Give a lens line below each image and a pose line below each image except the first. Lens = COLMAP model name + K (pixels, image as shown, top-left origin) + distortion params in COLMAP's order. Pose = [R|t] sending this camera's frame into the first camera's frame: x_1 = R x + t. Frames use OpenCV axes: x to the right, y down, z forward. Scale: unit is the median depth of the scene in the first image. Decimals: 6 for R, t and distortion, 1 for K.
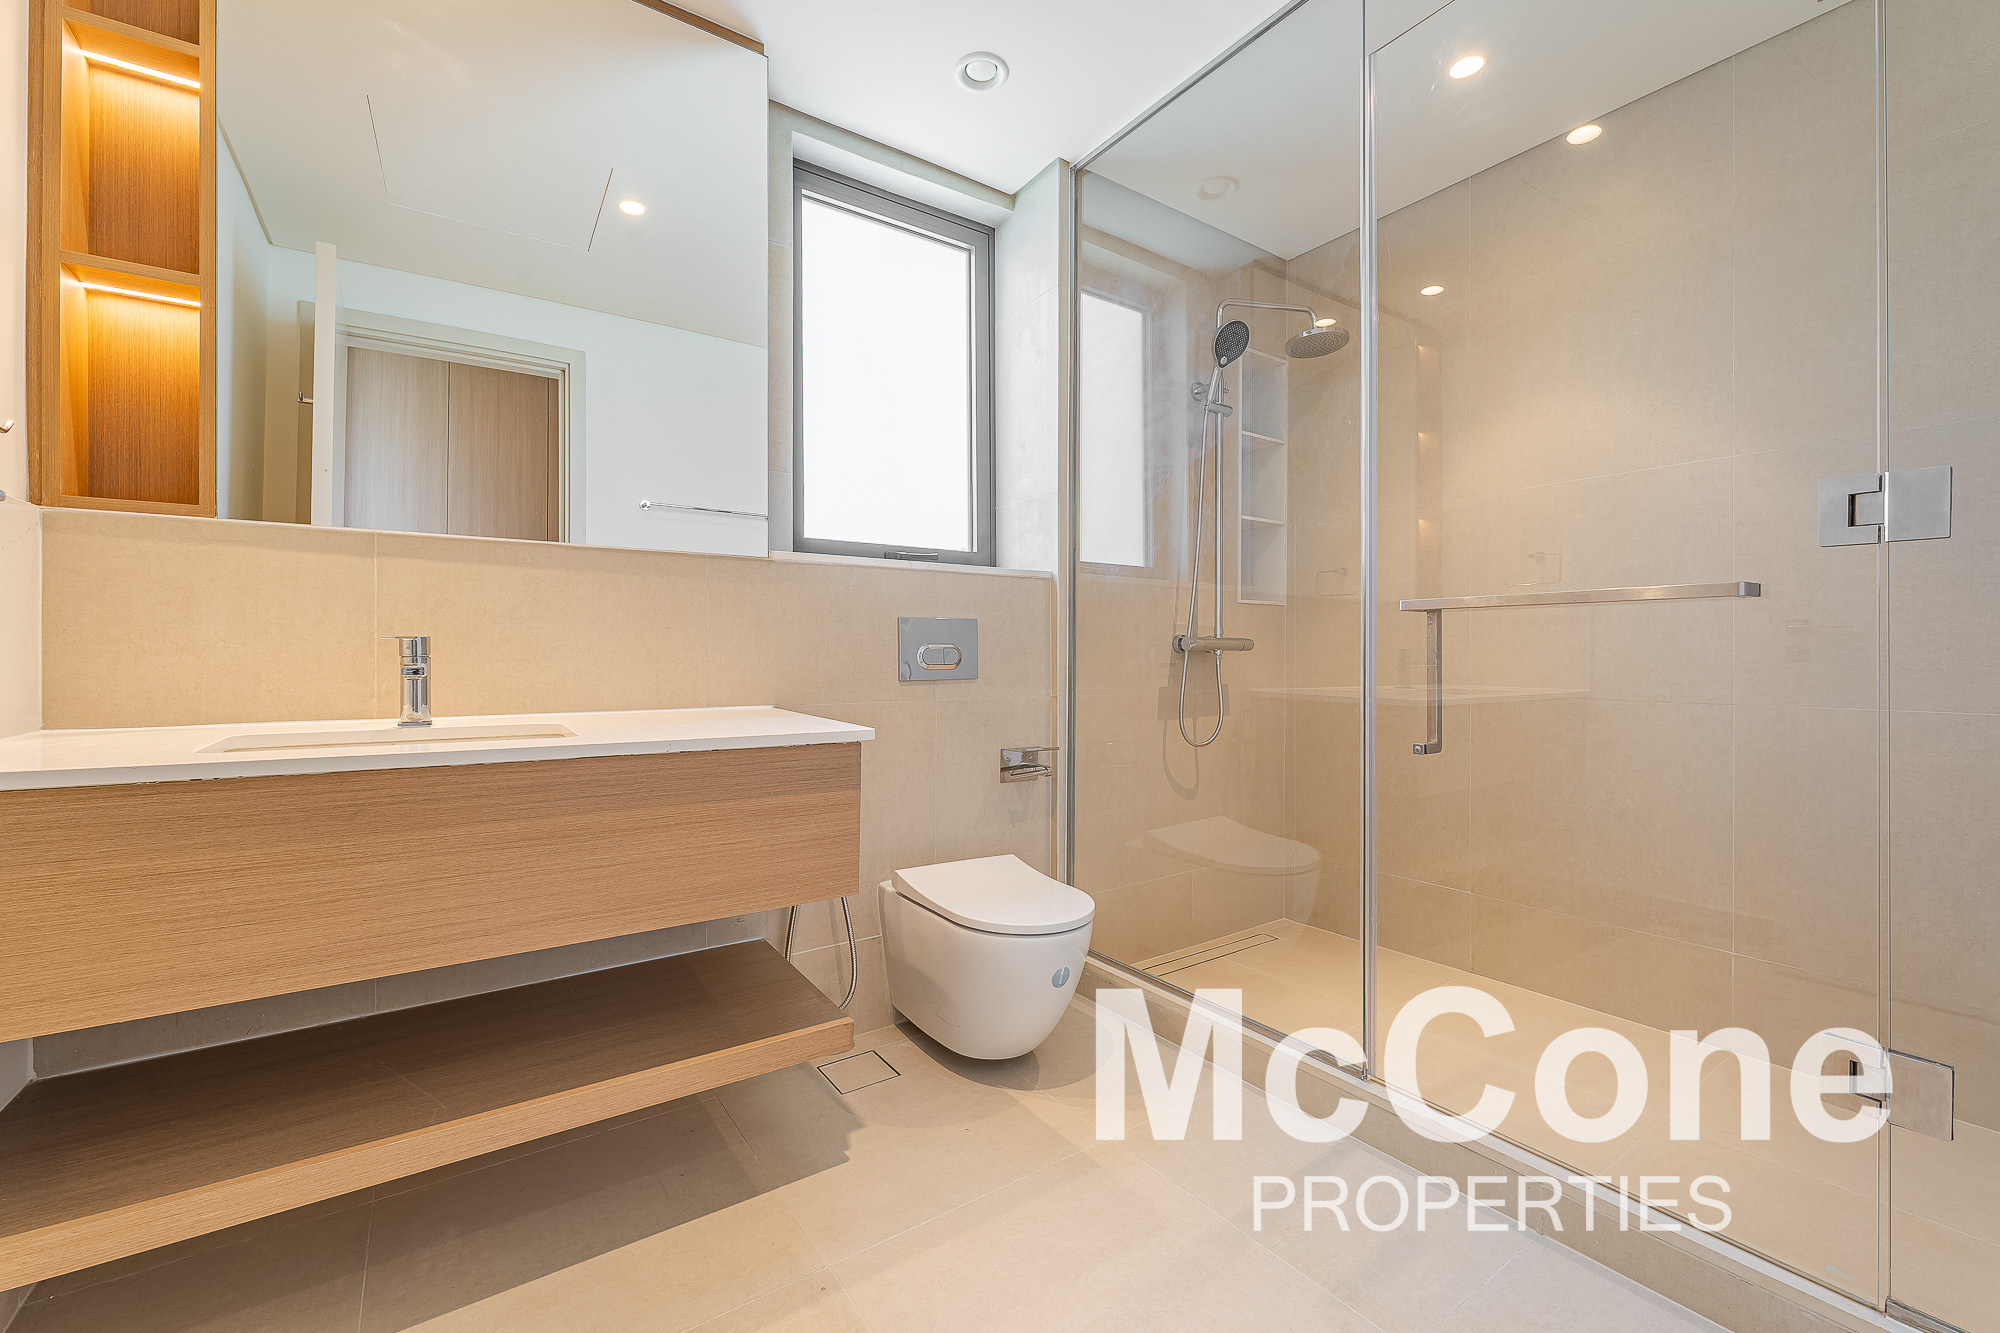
lens RADIAL K [[800.9, 0, 976.8], [0, 800.9, 647.7], [0, 0, 1]] dist [-0.001555, -0.000095]
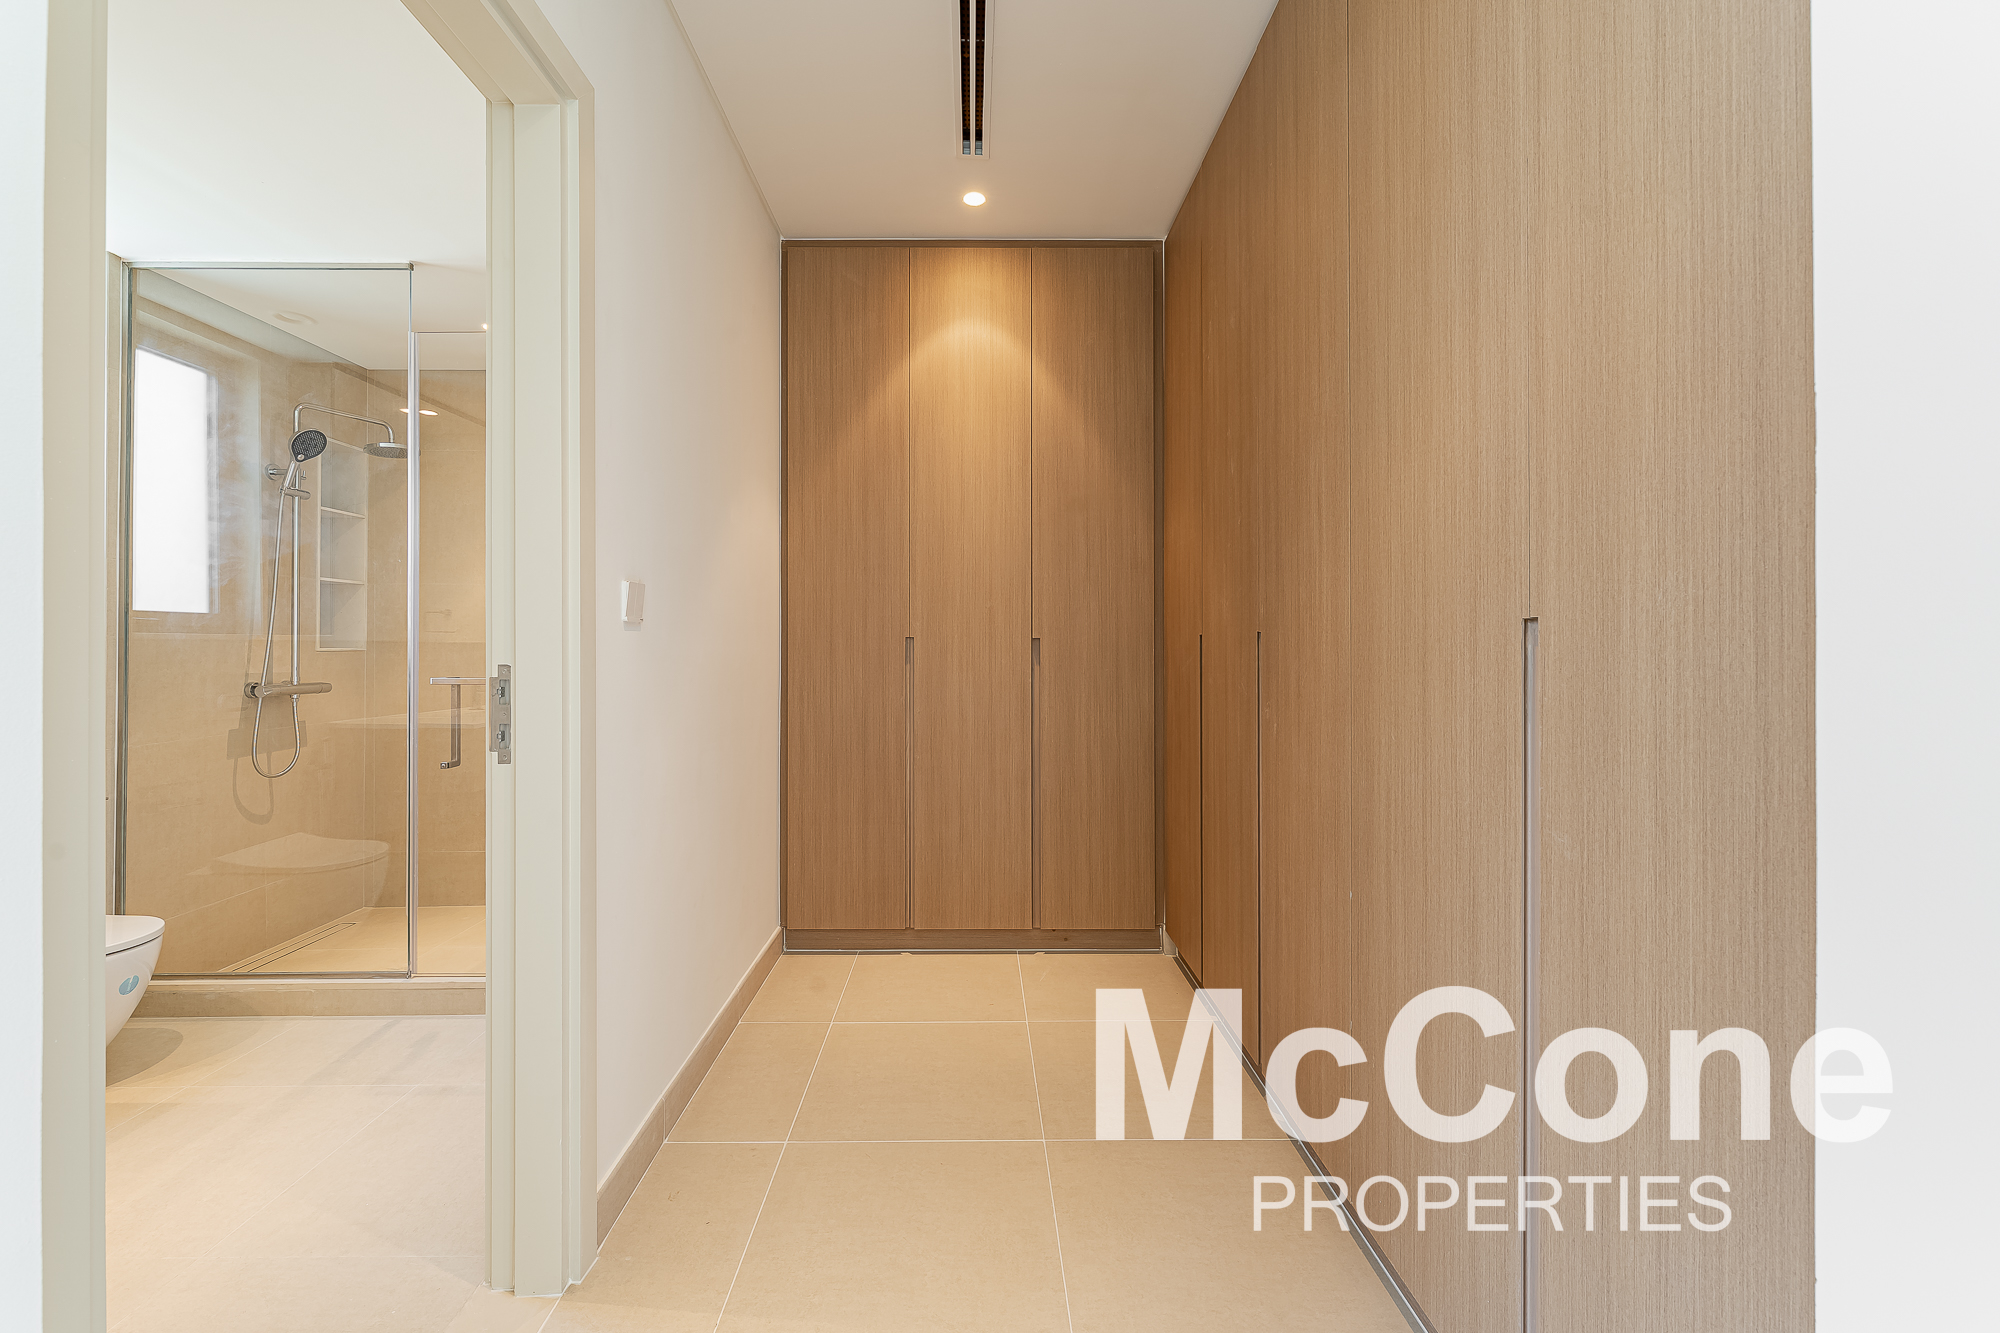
lens RADIAL K [[800.9, 0, 976.8], [0, 800.9, 647.7], [0, 0, 1]] dist [-0.001555, -0.000095]
pose [[0.548894, -0.001588, 0.835890, -0.135624], [-0.010290, 0.999910, 0.008657, -0.086349], [-0.835828, -0.013353, 0.548828, -0.498870]]
